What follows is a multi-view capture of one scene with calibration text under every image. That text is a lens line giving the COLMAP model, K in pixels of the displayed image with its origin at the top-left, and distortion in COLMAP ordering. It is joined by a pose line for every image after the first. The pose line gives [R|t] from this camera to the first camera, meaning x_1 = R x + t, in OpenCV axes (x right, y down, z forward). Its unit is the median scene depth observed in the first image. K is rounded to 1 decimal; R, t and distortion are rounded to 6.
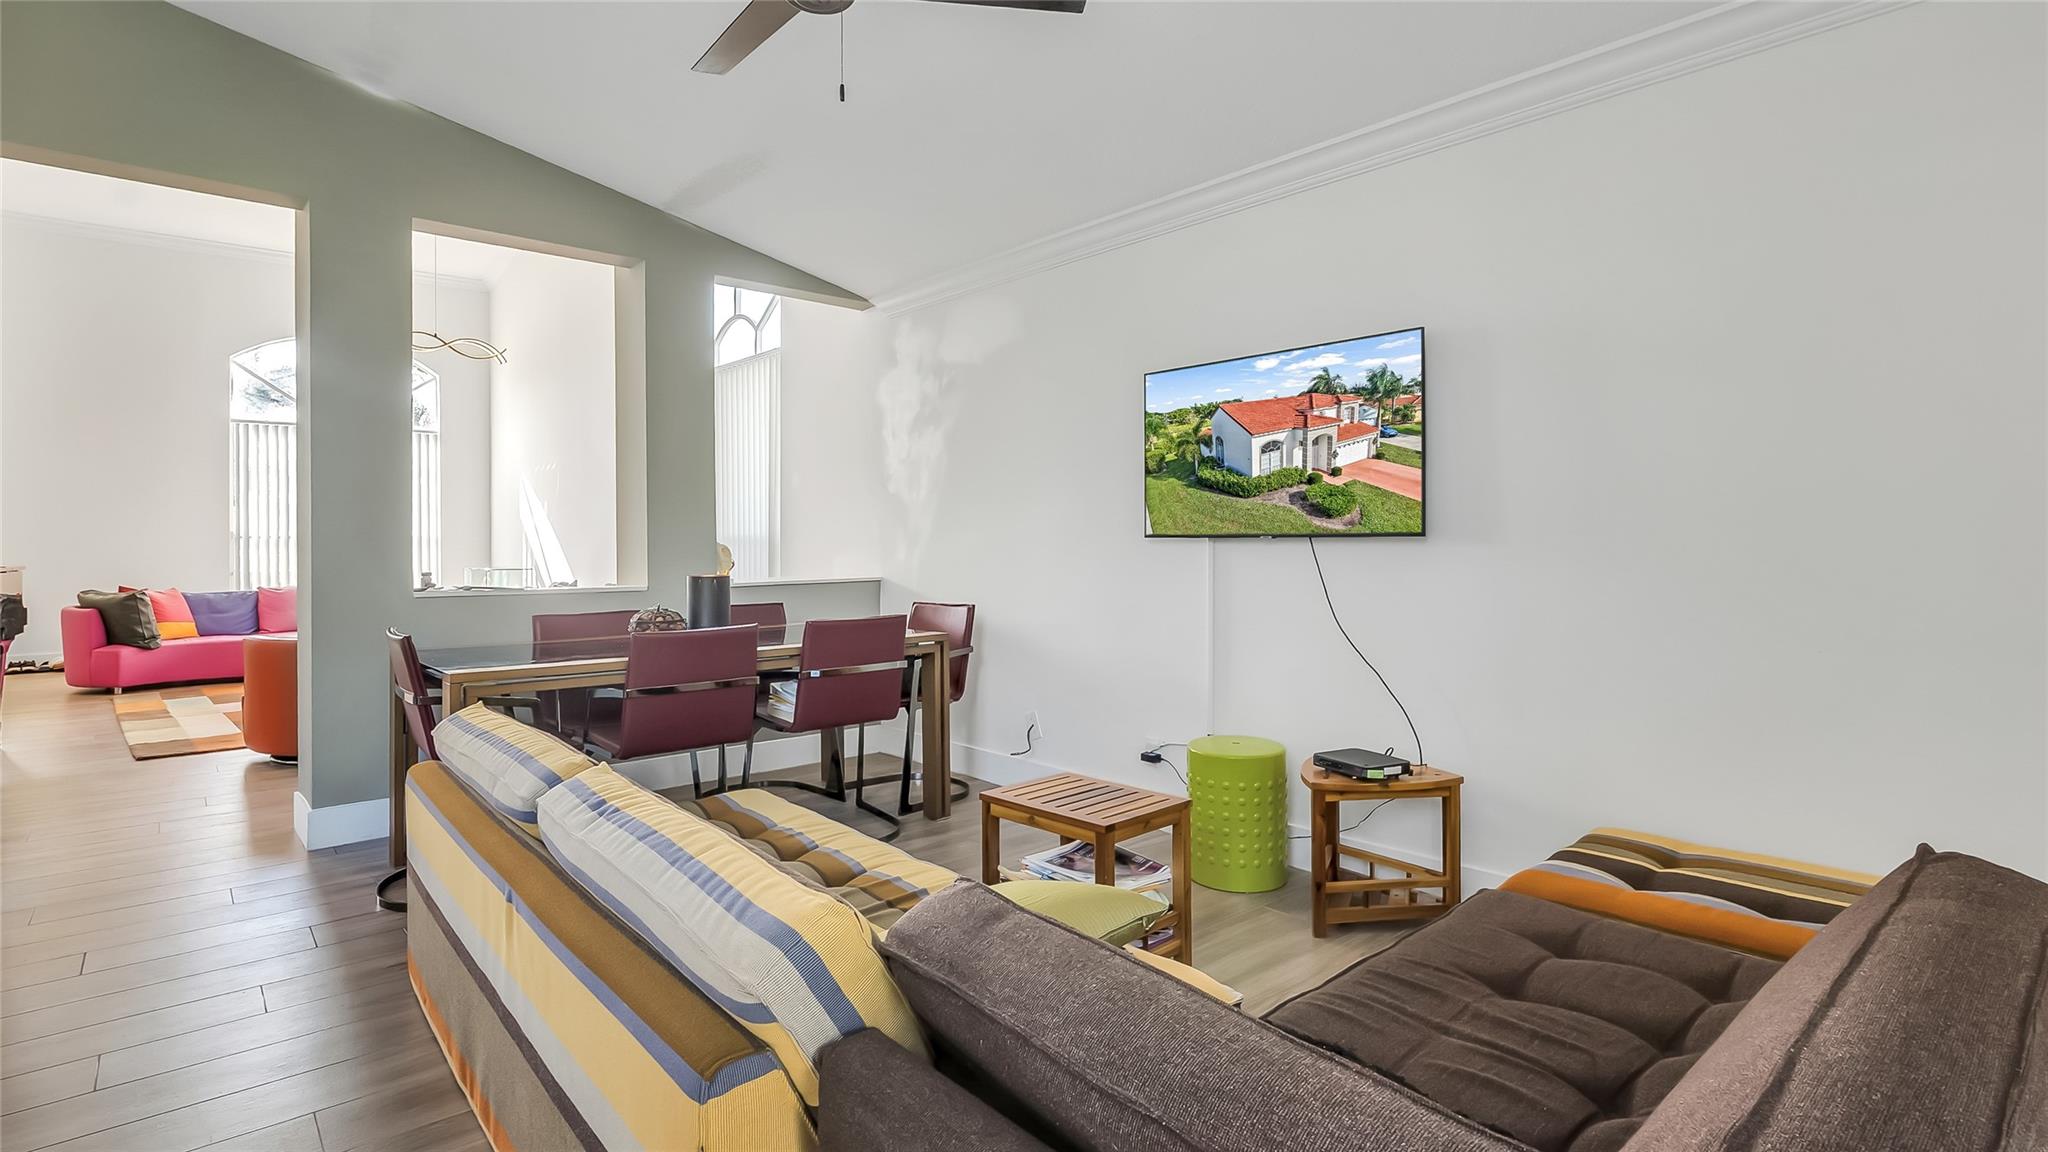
lens RADIAL K [[964.8, 0, 1015.1], [0, 964.8, 542.4], [0, 0, 1]] dist [-0.004800, -0.000911]
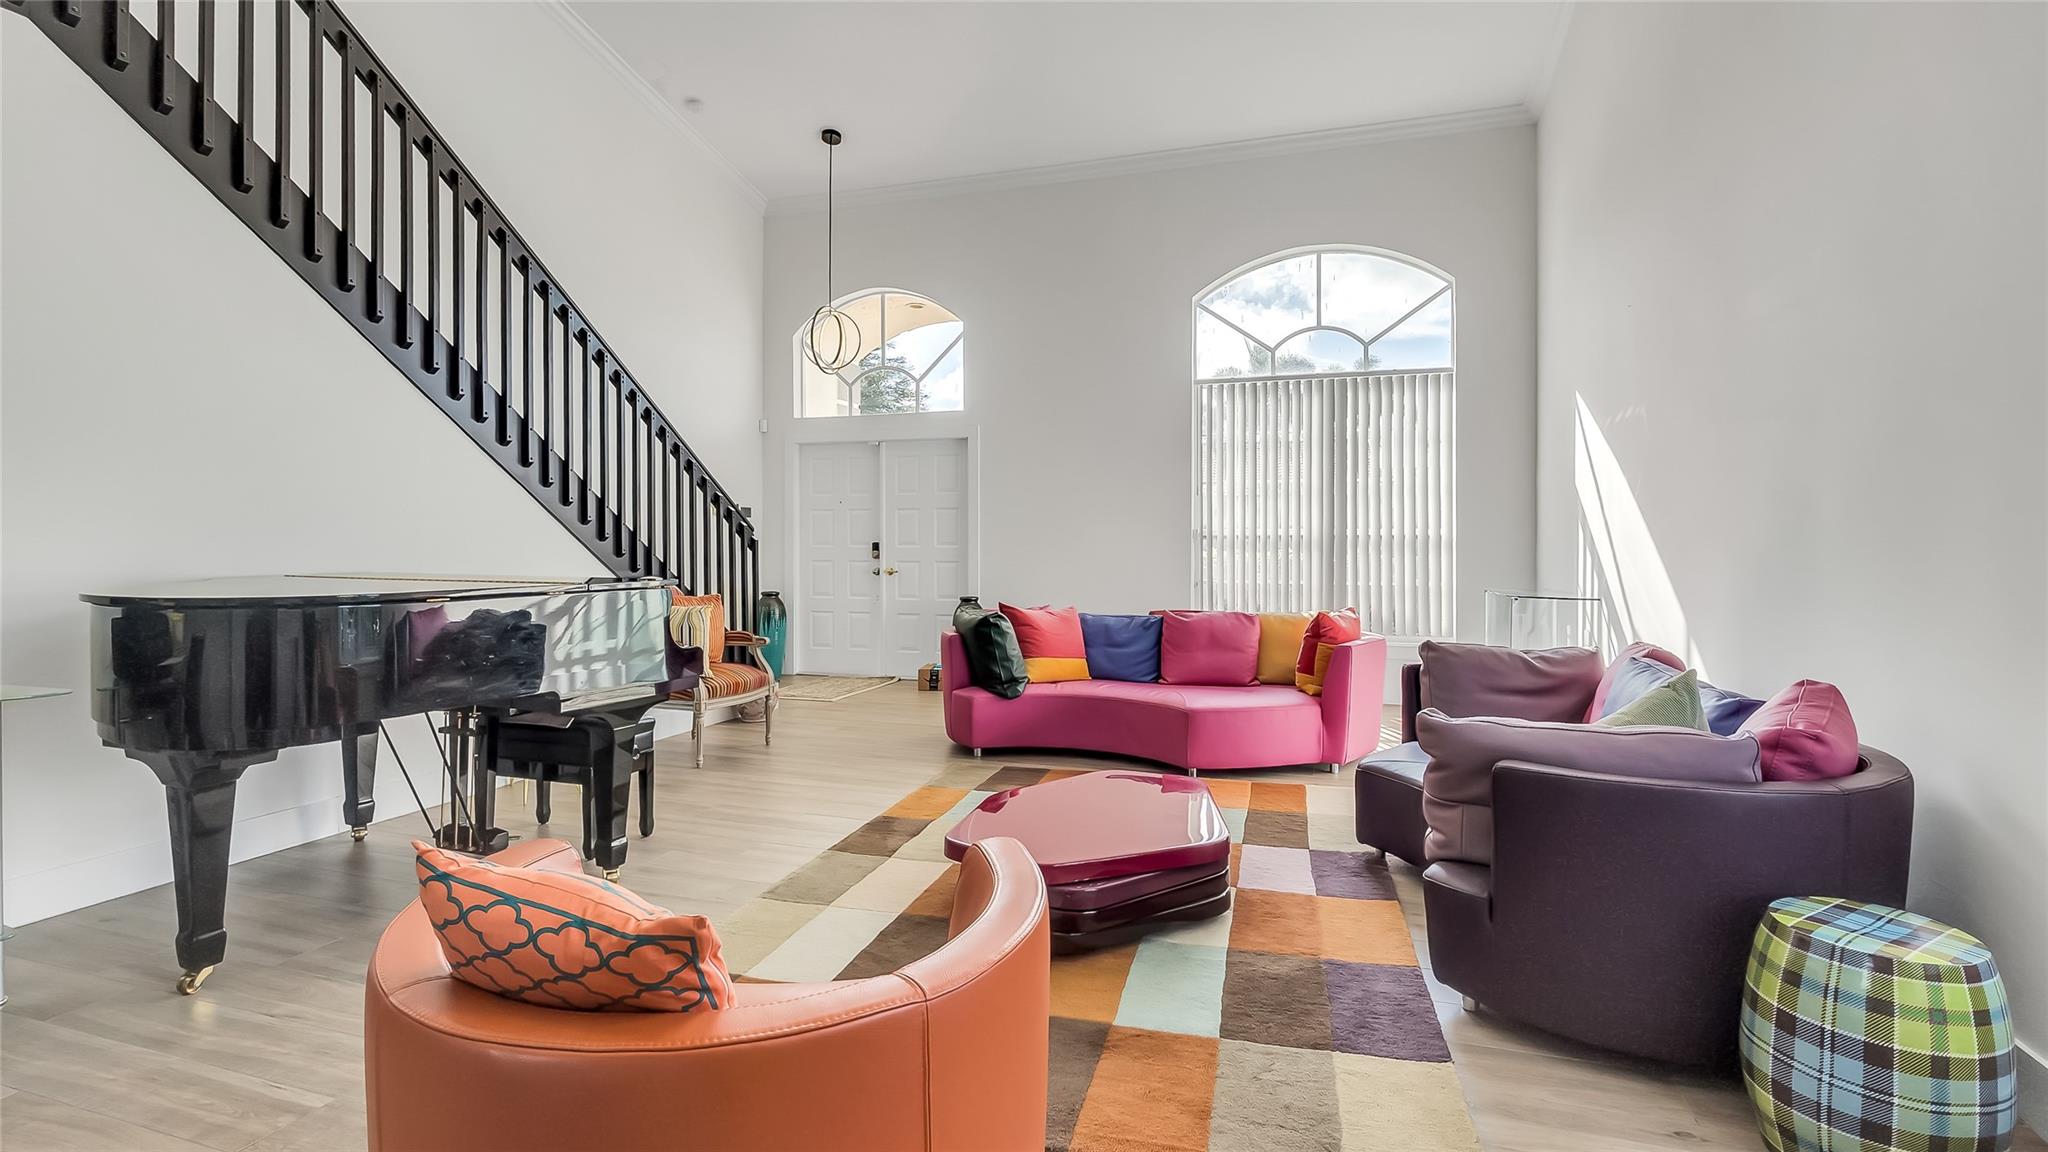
lens RADIAL K [[964.8, 0, 1029.2], [0, 964.8, 557.2], [0, 0, 1]] dist [-0.004800, -0.000911]
pose [[0.508116, 0.015814, -0.861144, -0.297241], [-0.007026, 0.999874, 0.014216, 0.000474], [0.861260, -0.001173, 0.508163, 0.654899]]
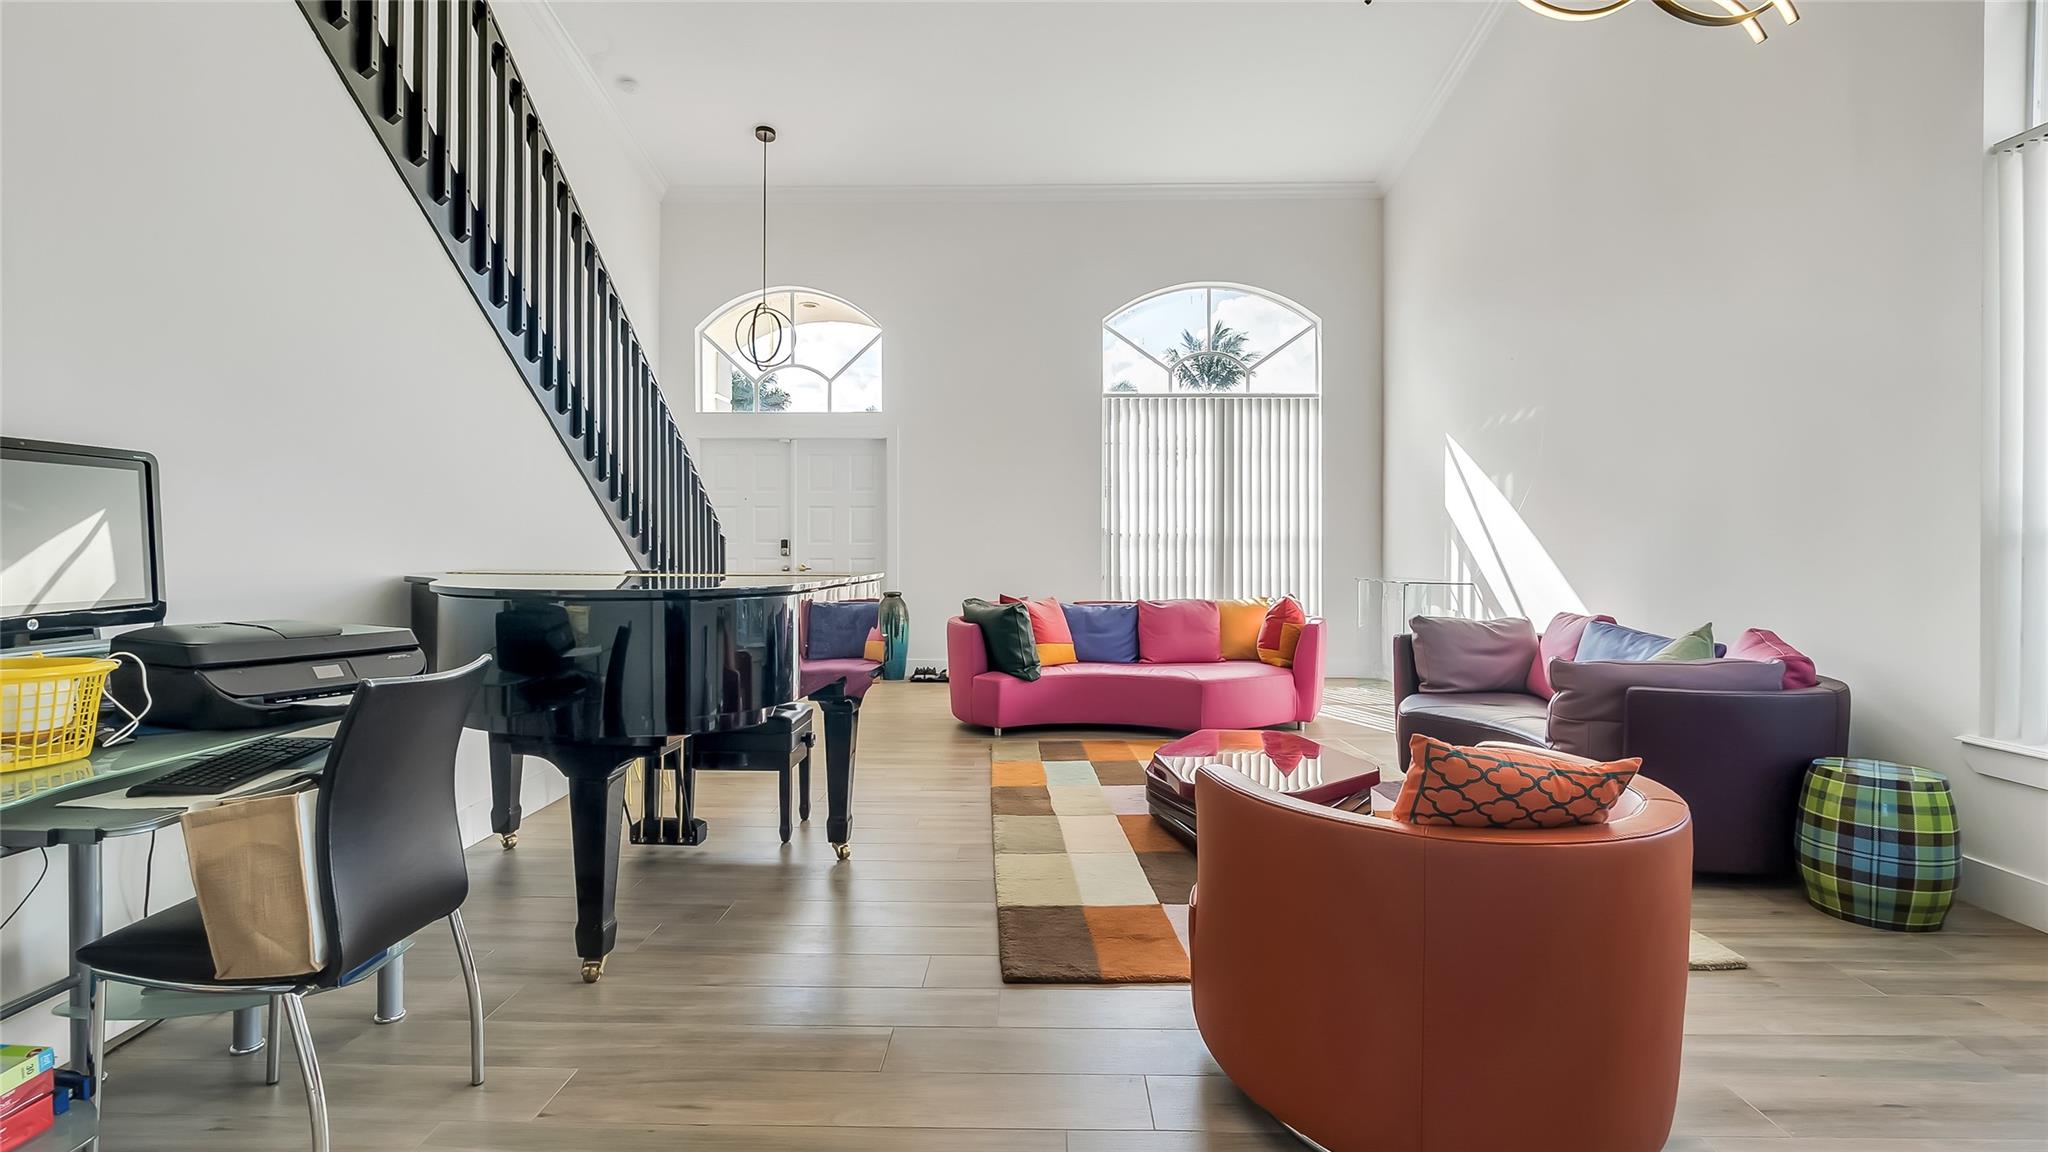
lens RADIAL K [[964.8, 0, 1030.2], [0, 964.8, 556.2], [0, 0, 1]] dist [-0.004800, -0.000911]
pose [[0.742589, 0.012826, -0.669624, -0.388686], [-0.006456, 0.999907, 0.011993, 0.004198], [0.669716, -0.004583, 0.742603, 0.432380]]
